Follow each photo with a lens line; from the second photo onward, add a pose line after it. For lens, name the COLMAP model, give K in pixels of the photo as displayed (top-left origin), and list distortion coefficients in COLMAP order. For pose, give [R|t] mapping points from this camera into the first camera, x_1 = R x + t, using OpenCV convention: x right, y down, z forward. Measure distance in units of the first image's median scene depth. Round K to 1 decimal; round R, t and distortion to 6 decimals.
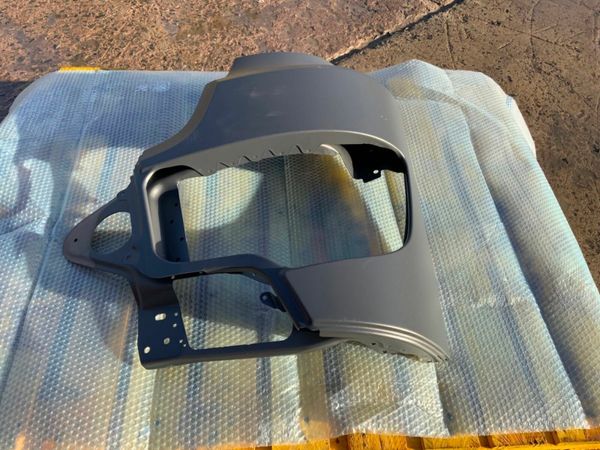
lens RADIAL K [[498.6, 0, 300.0], [0, 498.6, 225.0], [0, 0, 1]] dist [0.065580, -0.135135]
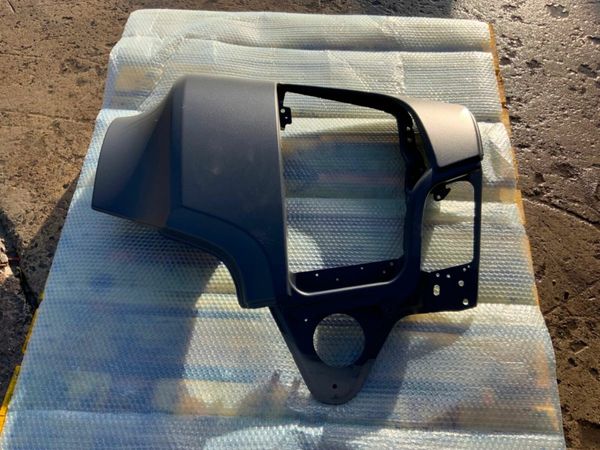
lens RADIAL K [[505.1, 0, 300.0], [0, 505.1, 225.0], [0, 0, 1]] dist [0.014215, 0.001860]
pose [[0.125033, -0.897253, 0.423443, -0.265971], [0.782553, 0.351545, 0.513836, -0.278185], [-0.609900, 0.267120, 0.746102, 0.117115]]
